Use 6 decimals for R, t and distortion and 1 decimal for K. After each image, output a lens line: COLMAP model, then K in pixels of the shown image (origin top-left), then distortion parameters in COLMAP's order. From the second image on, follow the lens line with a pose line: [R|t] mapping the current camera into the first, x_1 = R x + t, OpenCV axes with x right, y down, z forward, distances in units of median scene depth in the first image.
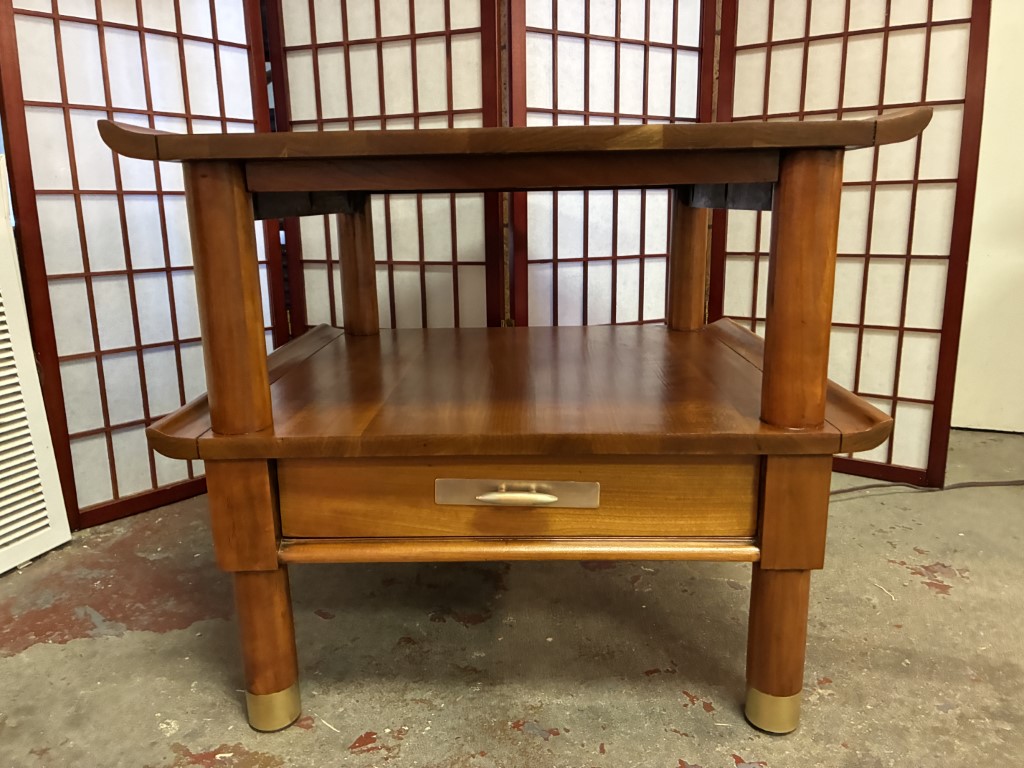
lens RADIAL K [[768.9, 0, 512.0], [0, 768.9, 384.0], [0, 0, 1]] dist [0.077471, -0.110247]
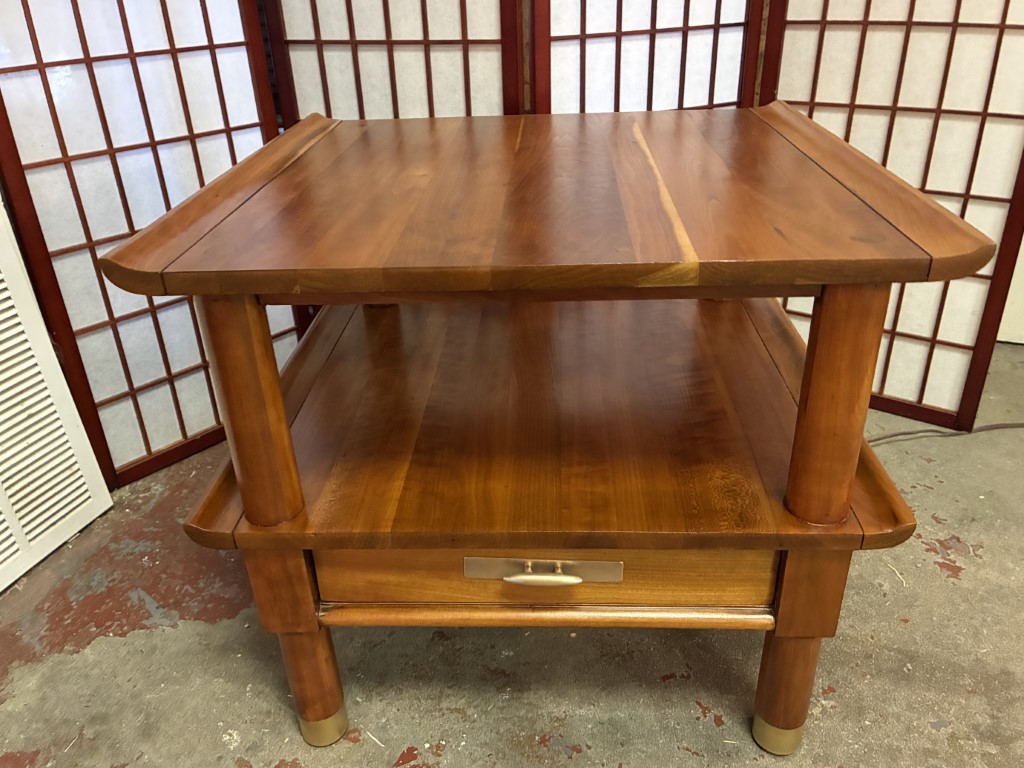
lens RADIAL K [[795.2, 0, 515.5], [0, 795.2, 381.1], [0, 0, 1]] dist [0.065880, -0.089170]
pose [[0.999689, -0.006405, -0.024121, -0.002397], [0.012339, 0.966962, 0.254621, -0.319345], [0.021693, -0.254840, 0.966740, 0.023393]]
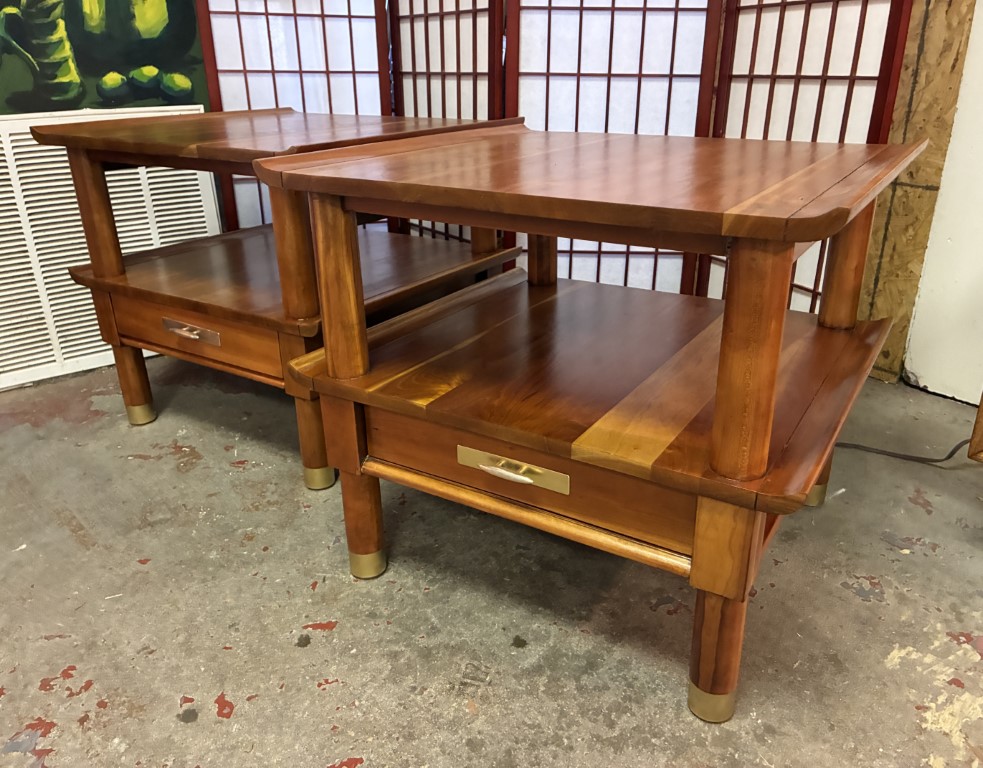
lens RADIAL K [[770.1, 0, 511.0], [0, 770.1, 387.0], [0, 0, 1]] dist [0.070338, -0.093630]
pose [[0.850091, 0.218847, -0.479012, 1.109255], [-0.134117, 0.969542, 0.204942, -0.175422], [0.509273, -0.109975, 0.853549, -0.229654]]
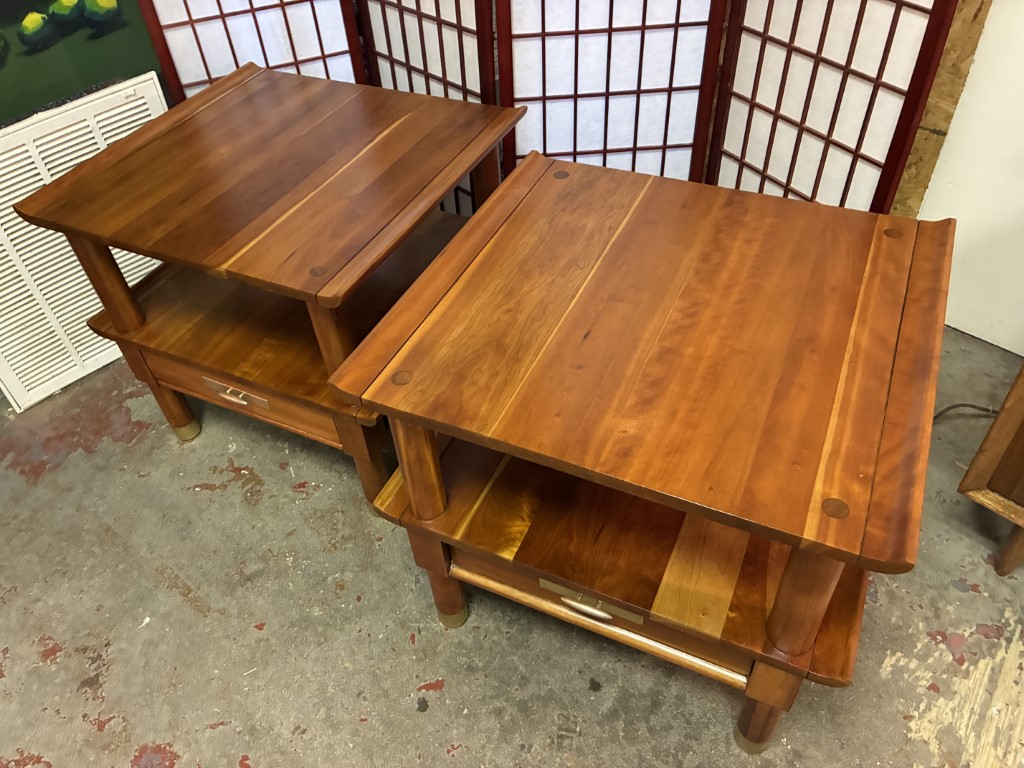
lens RADIAL K [[769.1, 0, 507.7], [0, 769.1, 379.2], [0, 0, 1]] dist [0.061412, -0.080093]
pose [[0.899572, 0.278061, -0.336828, 0.828252], [-0.060979, 0.843575, 0.533538, -0.822154], [0.432496, -0.459416, 0.775812, -0.207731]]
